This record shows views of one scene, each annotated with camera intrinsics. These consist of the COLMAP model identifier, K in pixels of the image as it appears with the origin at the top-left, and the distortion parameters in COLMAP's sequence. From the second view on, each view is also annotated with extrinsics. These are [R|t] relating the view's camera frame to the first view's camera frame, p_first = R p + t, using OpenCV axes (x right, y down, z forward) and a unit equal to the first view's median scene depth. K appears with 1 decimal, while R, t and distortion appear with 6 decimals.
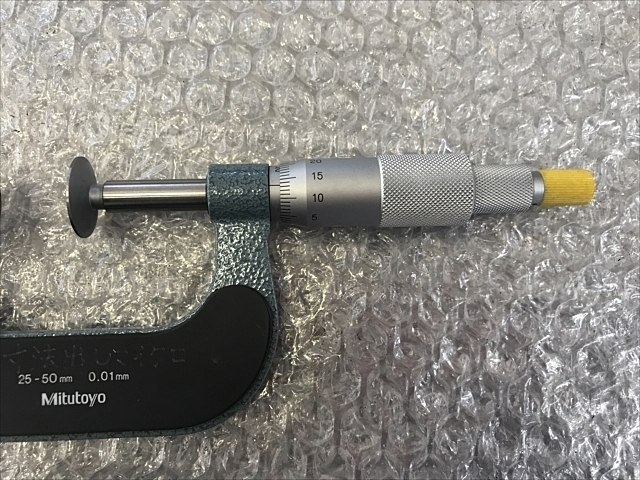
lens RADIAL K [[518.9, 0, 318.9], [0, 518.9, 240.7], [0, 0, 1]] dist [-0.049420, -0.007488]
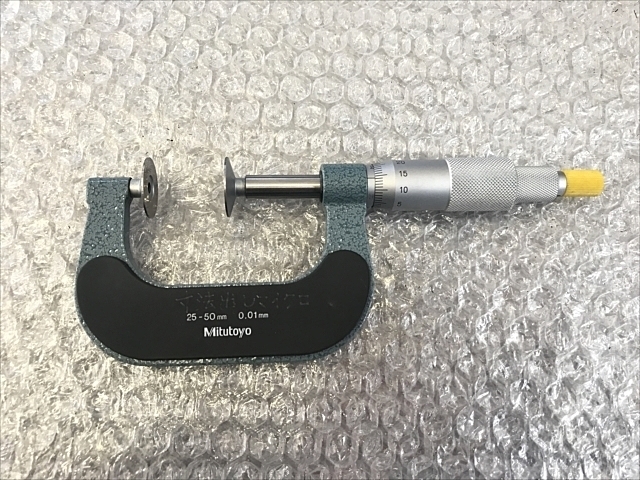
lens RADIAL K [[518.9, 0, 319.2], [0, 518.9, 239.8], [0, 0, 1]] dist [-0.049420, -0.007488]
pose [[0.999947, -0.009584, 0.003668, -0.203883], [0.009829, 0.997215, -0.073931, 0.144203], [-0.002949, 0.073964, 0.997257, -0.316402]]
